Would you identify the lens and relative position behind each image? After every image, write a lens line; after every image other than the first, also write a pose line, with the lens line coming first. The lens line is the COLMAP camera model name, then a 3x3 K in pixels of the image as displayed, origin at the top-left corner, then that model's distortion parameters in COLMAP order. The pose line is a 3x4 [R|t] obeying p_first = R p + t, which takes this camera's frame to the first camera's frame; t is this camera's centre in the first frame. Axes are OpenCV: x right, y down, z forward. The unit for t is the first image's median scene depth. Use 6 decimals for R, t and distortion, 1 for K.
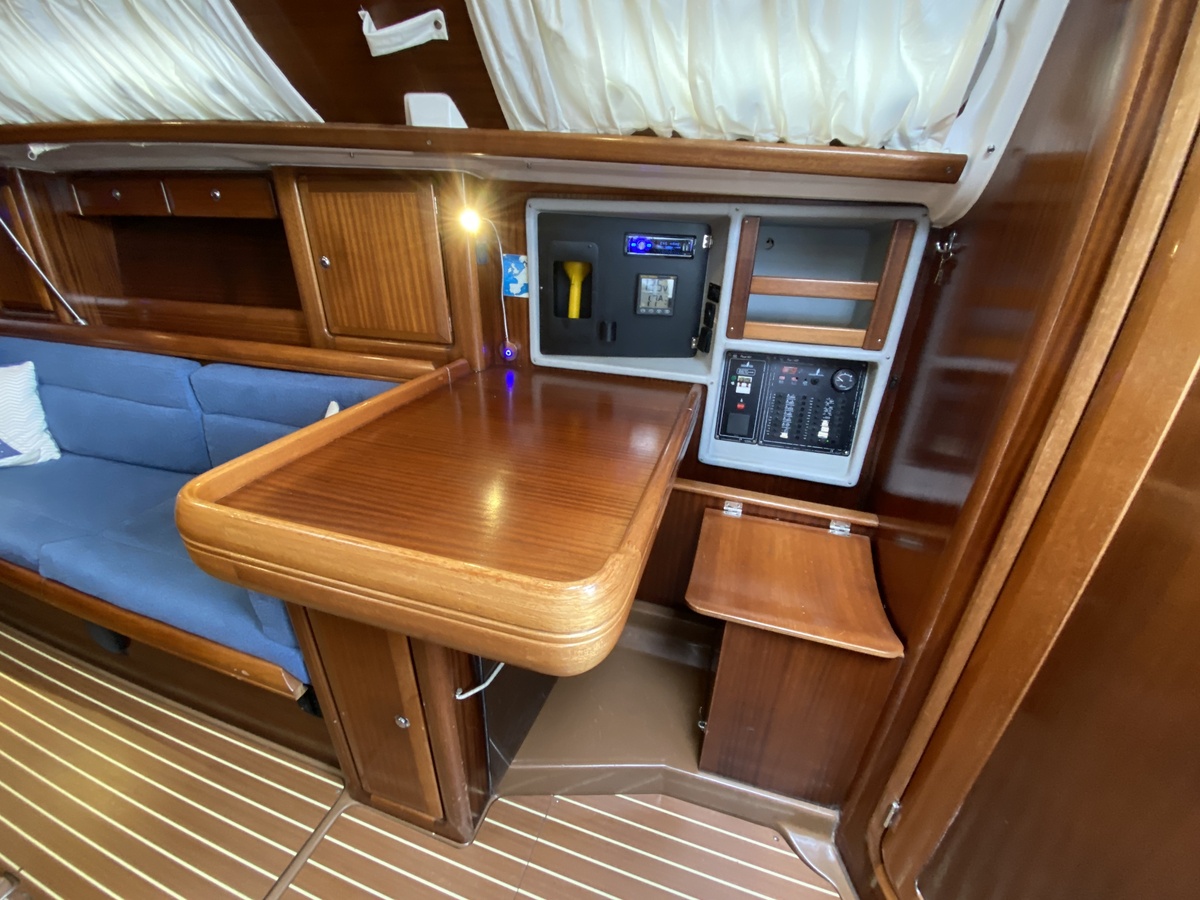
lens RADIAL K [[490.0, 0, 597.7], [0, 490.0, 451.4], [0, 0, 1]] dist [0.027945, -0.023486]
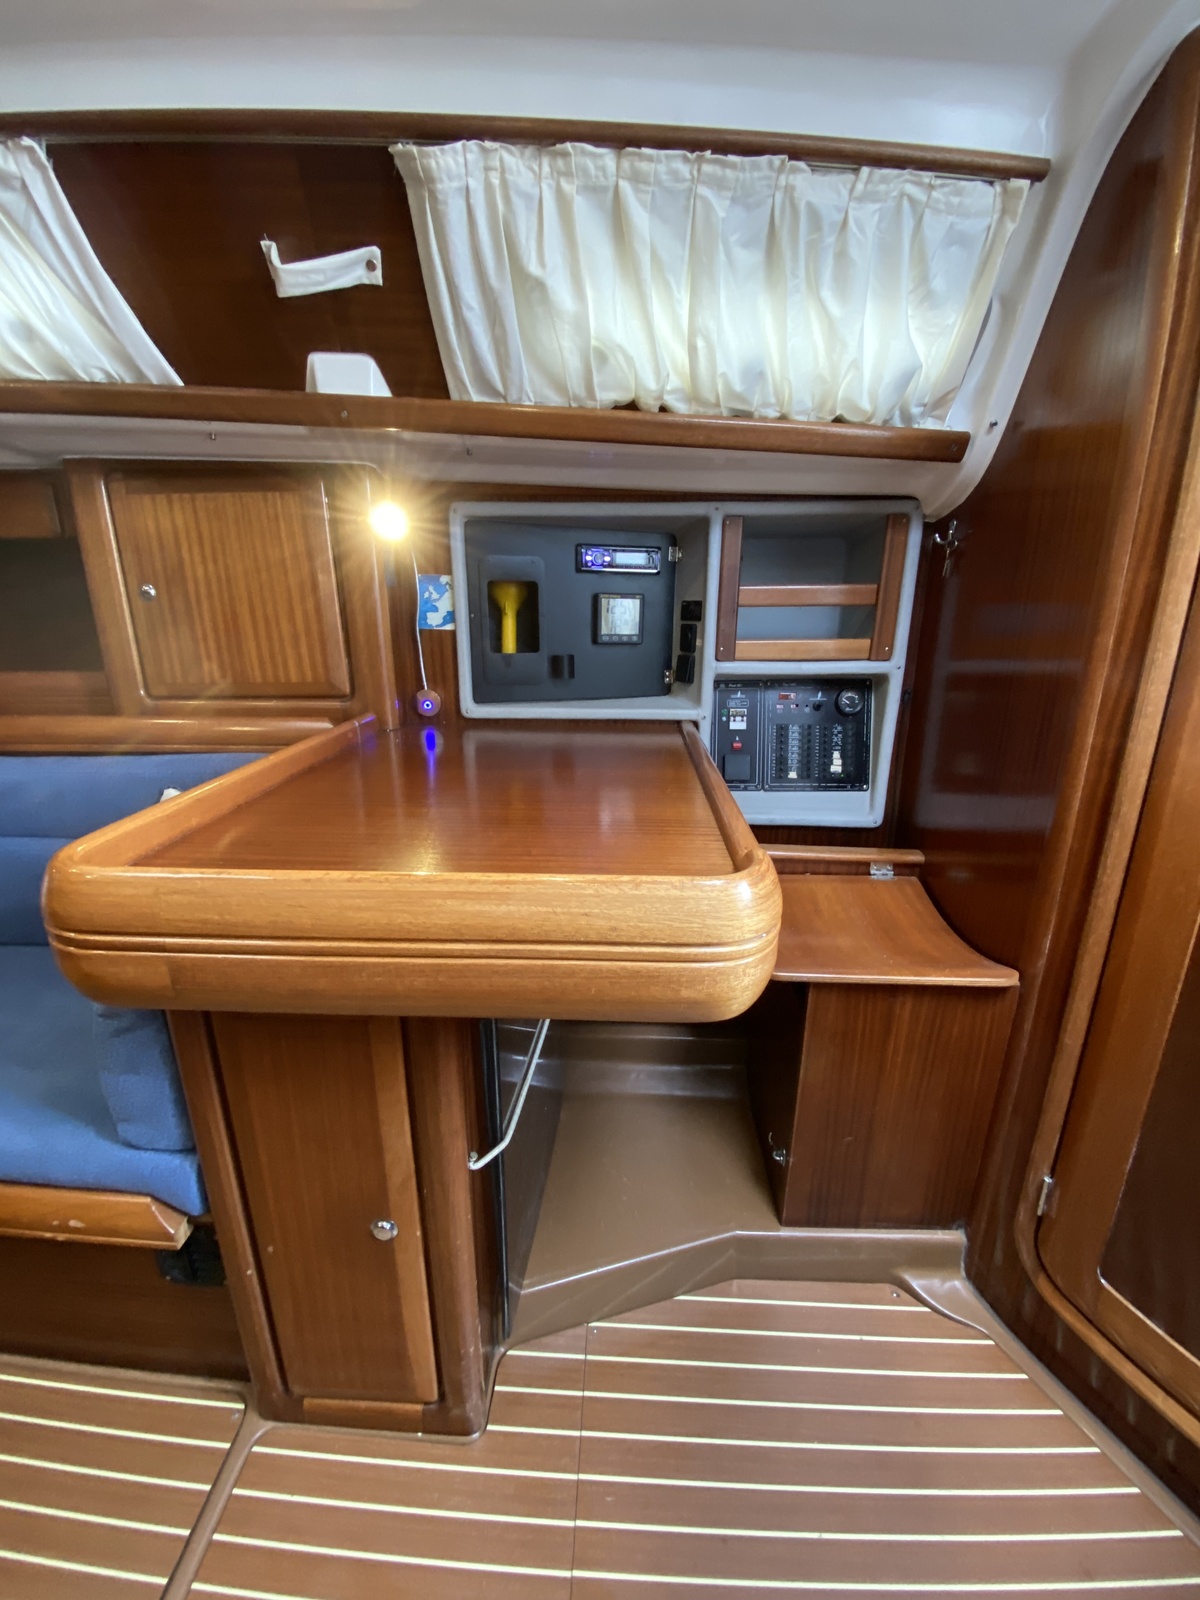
lens RADIAL K [[653.3, 0, 598.1], [0, 653.3, 795.4], [0, 0, 1]] dist [0.027945, -0.023486]
pose [[0.967128, -0.096045, 0.235454, -0.218791], [0.129998, 0.982529, -0.133181, 0.116550], [-0.218549, 0.159412, 0.962717, 0.026856]]
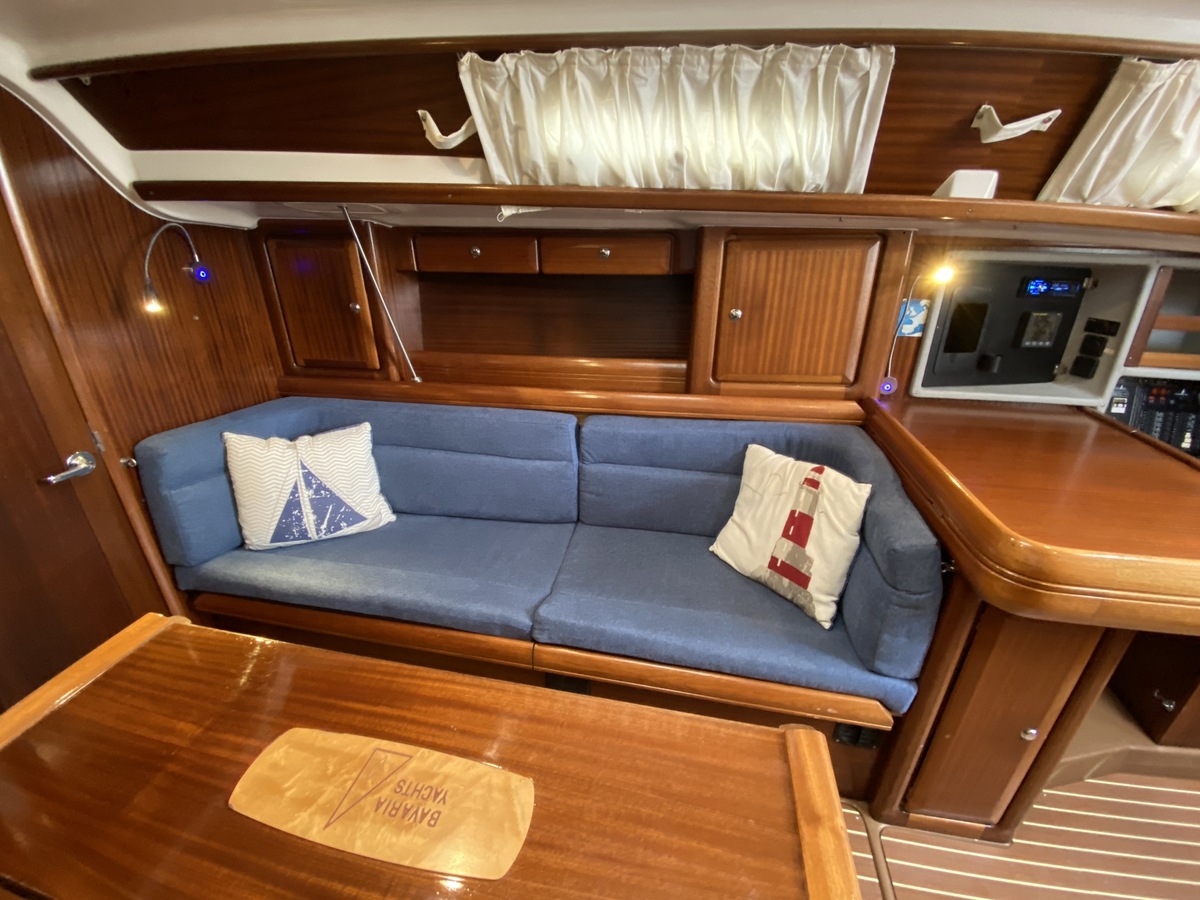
lens RADIAL K [[494.2, 0, 601.9], [0, 494.2, 452.5], [0, 0, 1]] dist [0.023305, -0.024158]
pose [[0.994028, -0.068933, 0.084595, -1.102457], [0.071436, 0.997082, -0.026917, -0.092125], [-0.082492, 0.032799, 0.996052, -0.026484]]
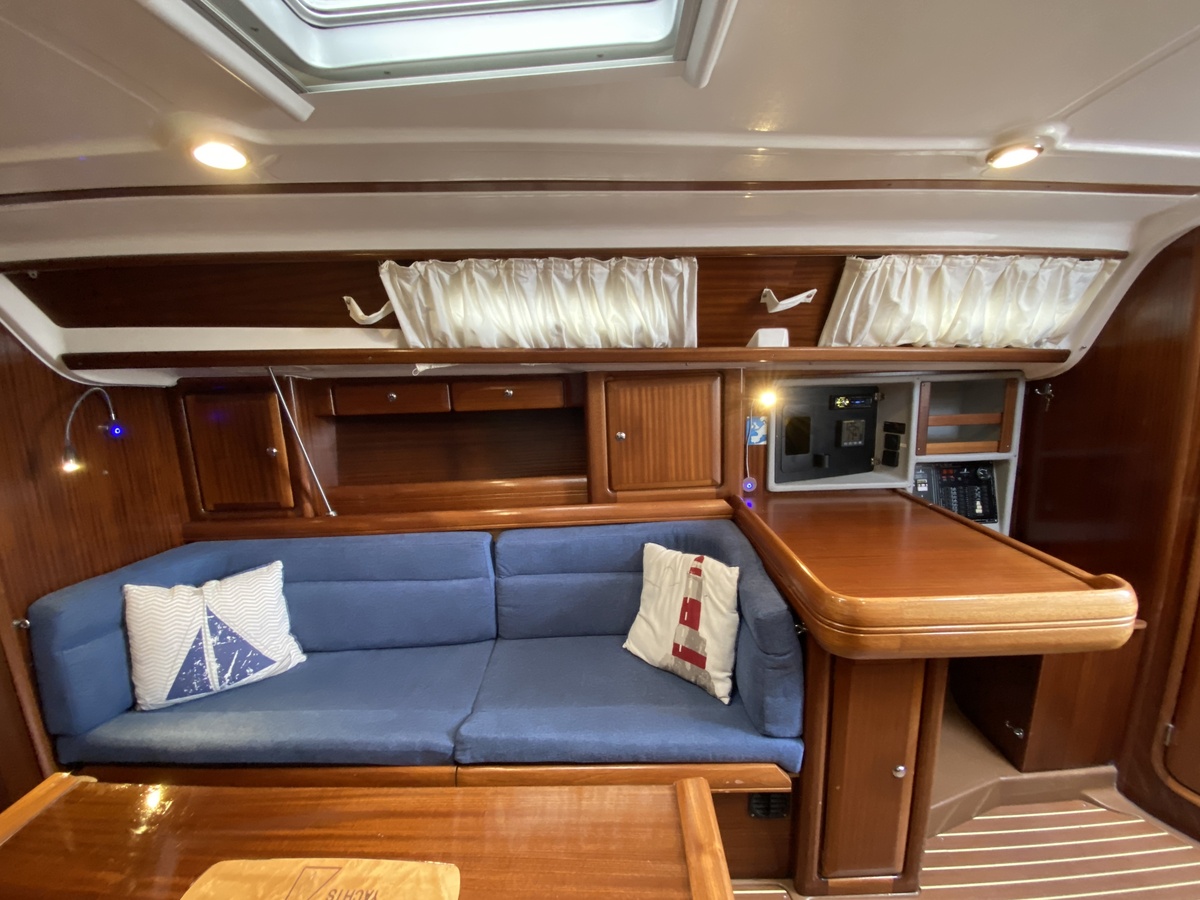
lens RADIAL K [[490.6, 0, 603.6], [0, 490.6, 447.7], [0, 0, 1]] dist [0.025716, -0.024337]
pose [[0.956992, -0.111702, 0.267747, -1.091344], [0.178324, 0.954460, -0.239181, -0.067592], [-0.228836, 0.276640, 0.933330, -0.194963]]
